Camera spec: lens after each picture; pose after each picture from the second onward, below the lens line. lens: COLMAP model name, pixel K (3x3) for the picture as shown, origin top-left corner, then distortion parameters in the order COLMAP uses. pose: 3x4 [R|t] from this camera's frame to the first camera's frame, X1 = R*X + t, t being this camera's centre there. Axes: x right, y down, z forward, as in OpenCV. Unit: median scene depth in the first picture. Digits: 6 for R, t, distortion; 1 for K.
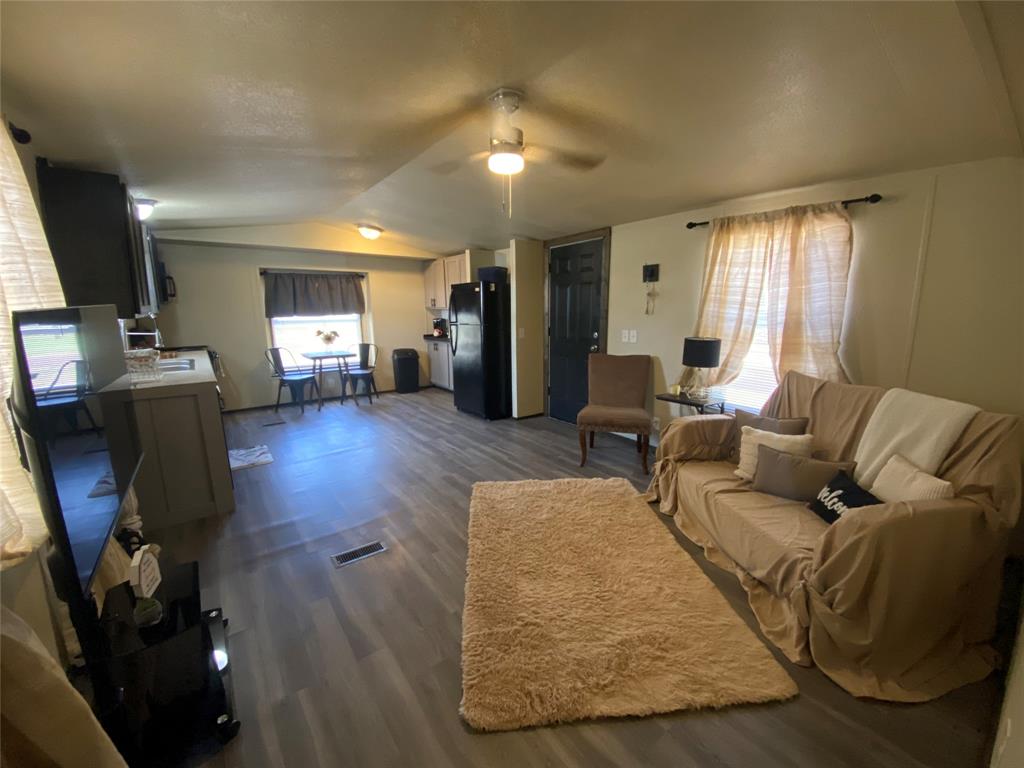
lens RADIAL K [[417.1, 0, 522.3], [0, 417.1, 391.0], [0, 0, 1]] dist [-0.000452, -0.003012]
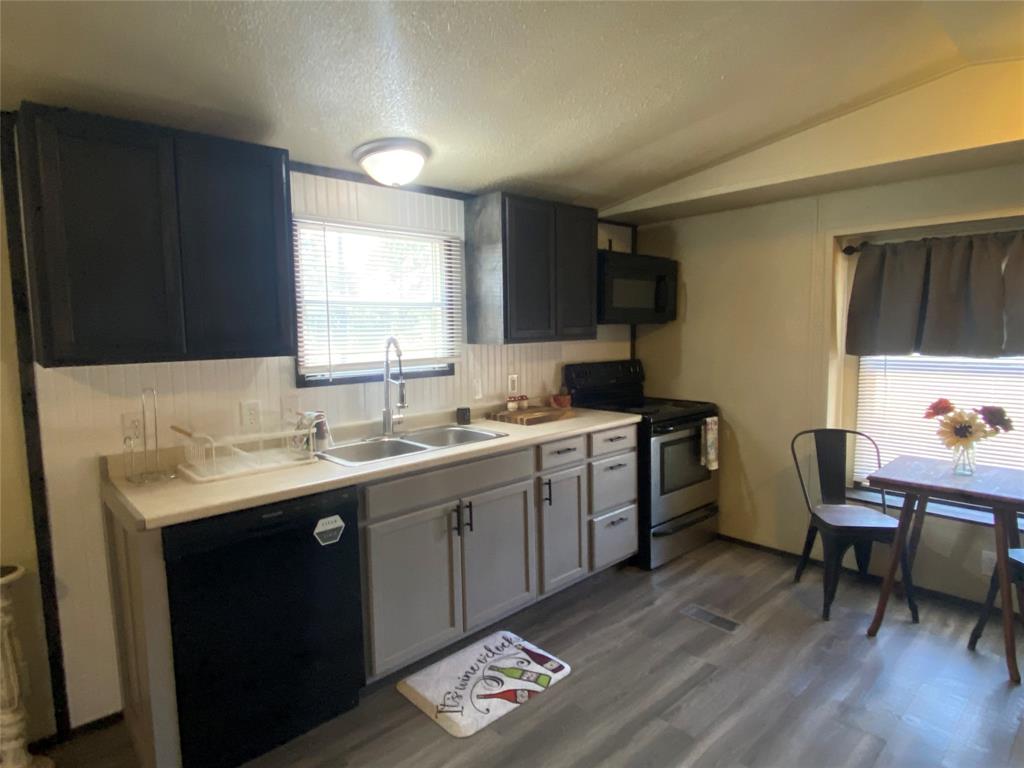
lens RADIAL K [[592.5, 0, 517.6], [0, 592.5, 380.8], [0, 0, 1]] dist [0.032642, -0.023268]
pose [[0.086728, 0.096179, -0.991578, -0.049042], [-0.181138, 0.980260, 0.079238, -0.134862], [0.979626, 0.172740, 0.102437, 0.609062]]
